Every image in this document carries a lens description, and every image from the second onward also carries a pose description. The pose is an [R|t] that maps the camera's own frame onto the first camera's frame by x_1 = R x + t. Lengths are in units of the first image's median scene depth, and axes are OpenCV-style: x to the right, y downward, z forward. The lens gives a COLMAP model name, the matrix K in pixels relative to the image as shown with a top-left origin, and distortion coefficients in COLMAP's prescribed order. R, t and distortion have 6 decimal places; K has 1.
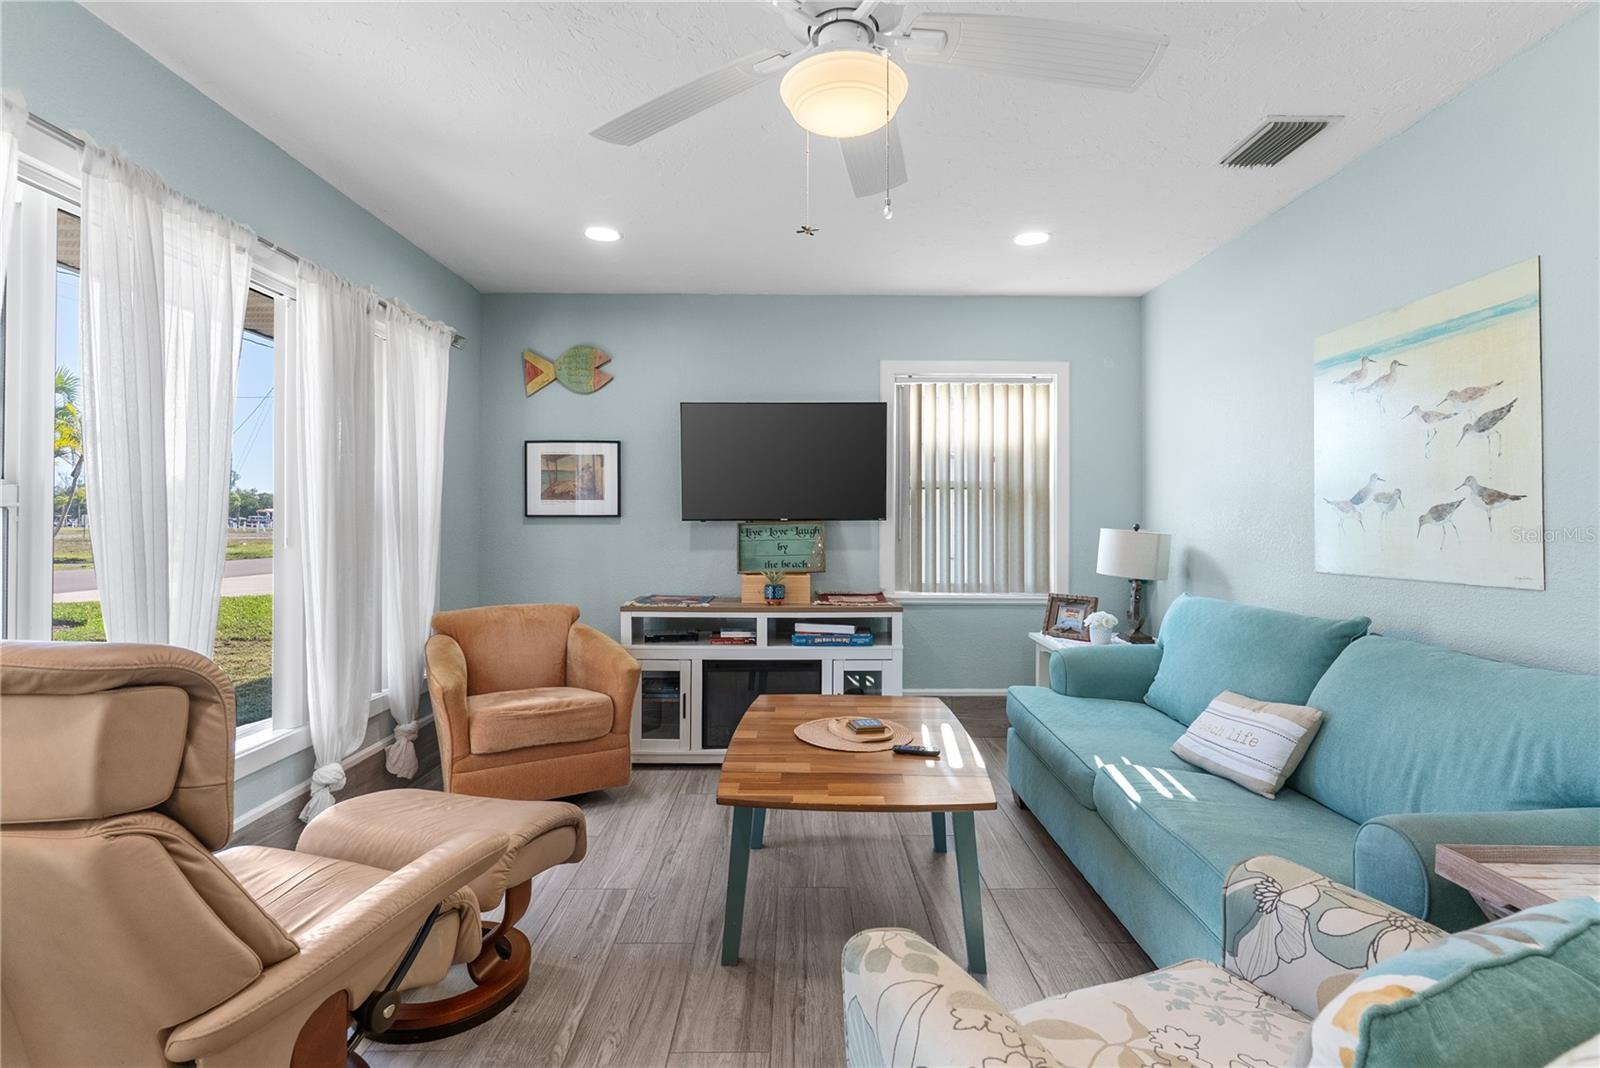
lens RADIAL K [[782.6, 0, 795.2], [0, 782.6, 526.7], [0, 0, 1]] dist [0.002661, 0.000053]
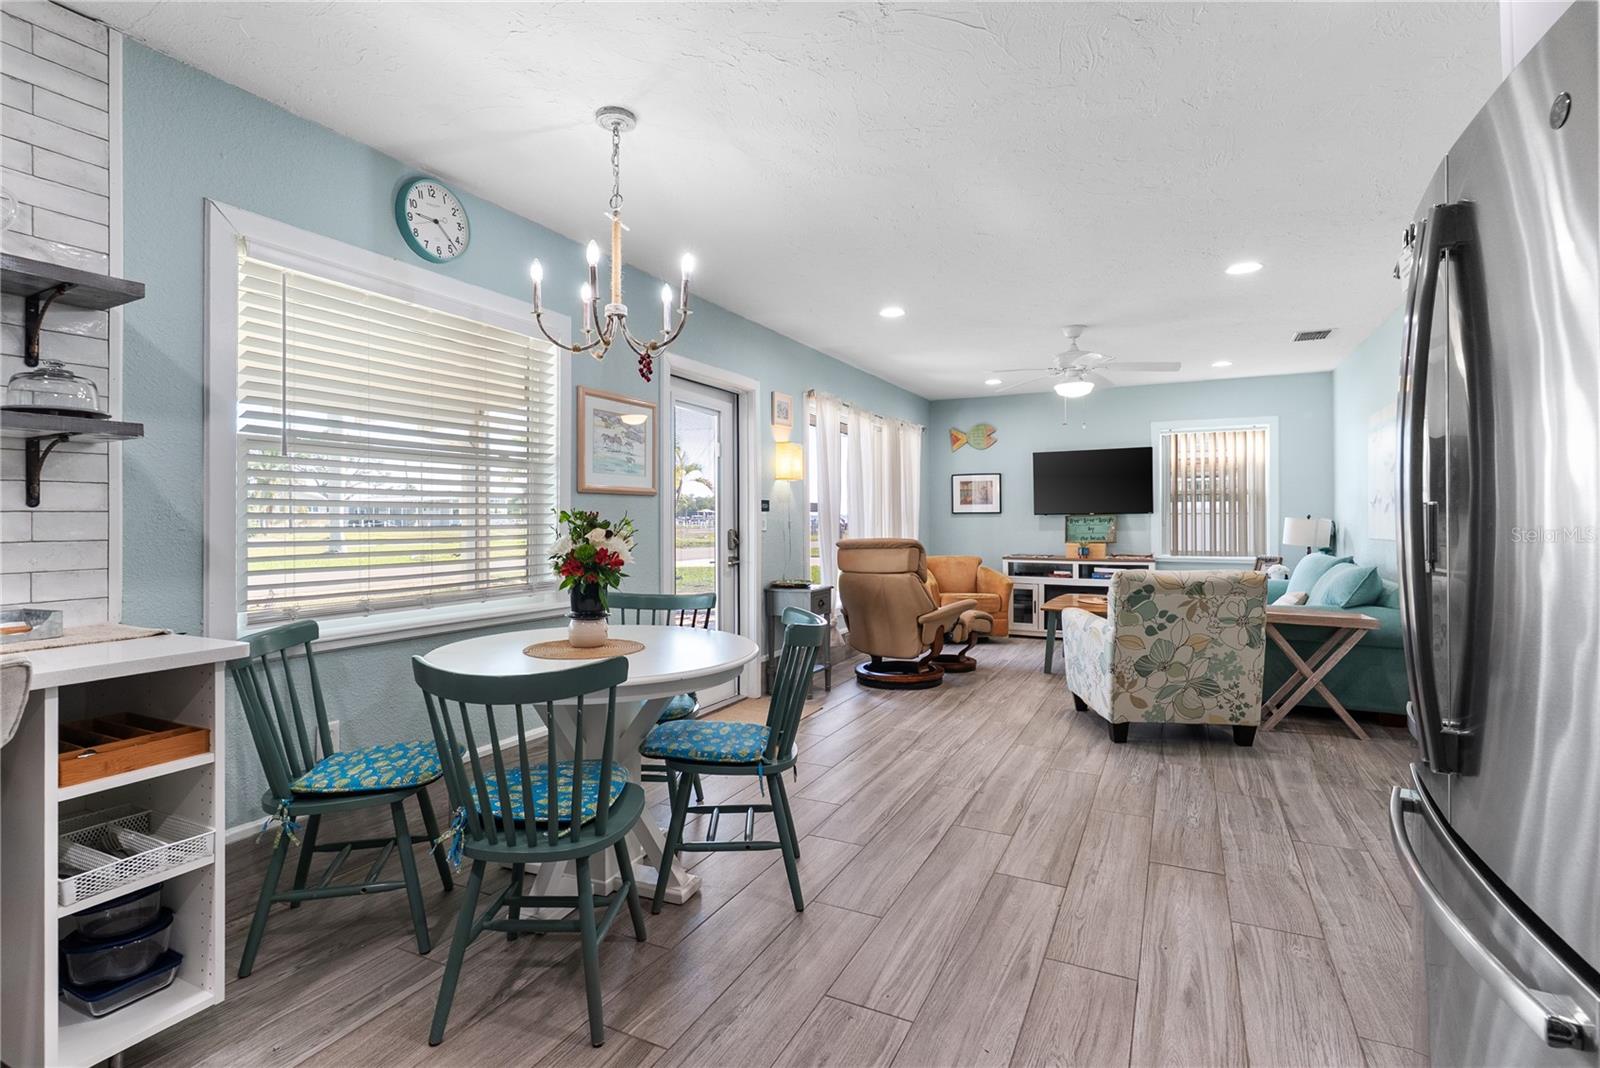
lens RADIAL K [[782.6, 0, 795.7], [0, 782.6, 519.2], [0, 0, 1]] dist [0.002661, 0.000053]
pose [[0.895482, -0.005920, -0.445059, 0.194626], [0.003558, 0.999975, -0.006143, 0.013157], [0.445084, 0.003918, 0.895480, -1.024736]]
